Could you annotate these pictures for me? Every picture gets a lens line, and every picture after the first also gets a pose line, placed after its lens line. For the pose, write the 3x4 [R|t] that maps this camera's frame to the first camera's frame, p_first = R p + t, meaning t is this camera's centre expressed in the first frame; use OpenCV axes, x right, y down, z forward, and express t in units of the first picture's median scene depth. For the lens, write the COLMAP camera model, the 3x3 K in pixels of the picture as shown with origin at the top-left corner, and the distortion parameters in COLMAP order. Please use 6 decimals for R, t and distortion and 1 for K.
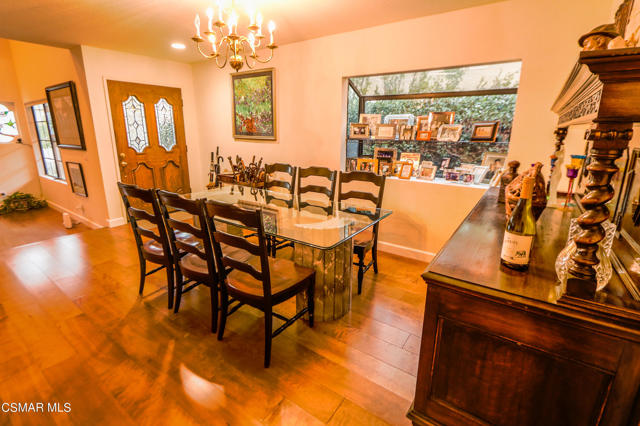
lens RADIAL K [[296.3, 0, 321.3], [0, 296.3, 199.9], [0, 0, 1]] dist [-0.005692, -0.000770]
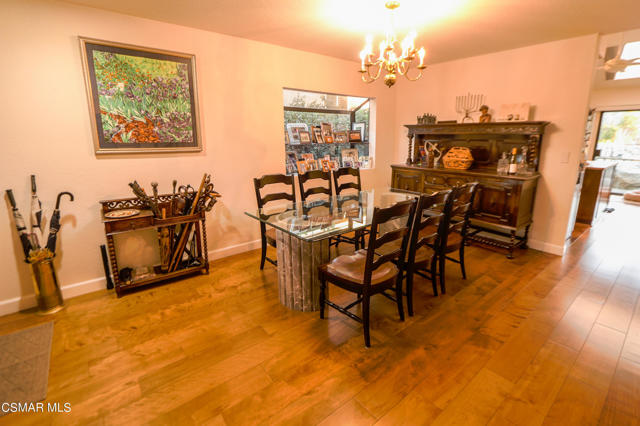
lens RADIAL K [[296.3, 0, 321.3], [0, 296.3, 199.9], [0, 0, 1]] dist [-0.005692, -0.000770]
pose [[0.278964, -0.211447, 0.936733, -0.808177], [0.230669, 0.961653, 0.148377, -0.124835], [-0.932186, 0.174684, 0.317041, 0.500664]]
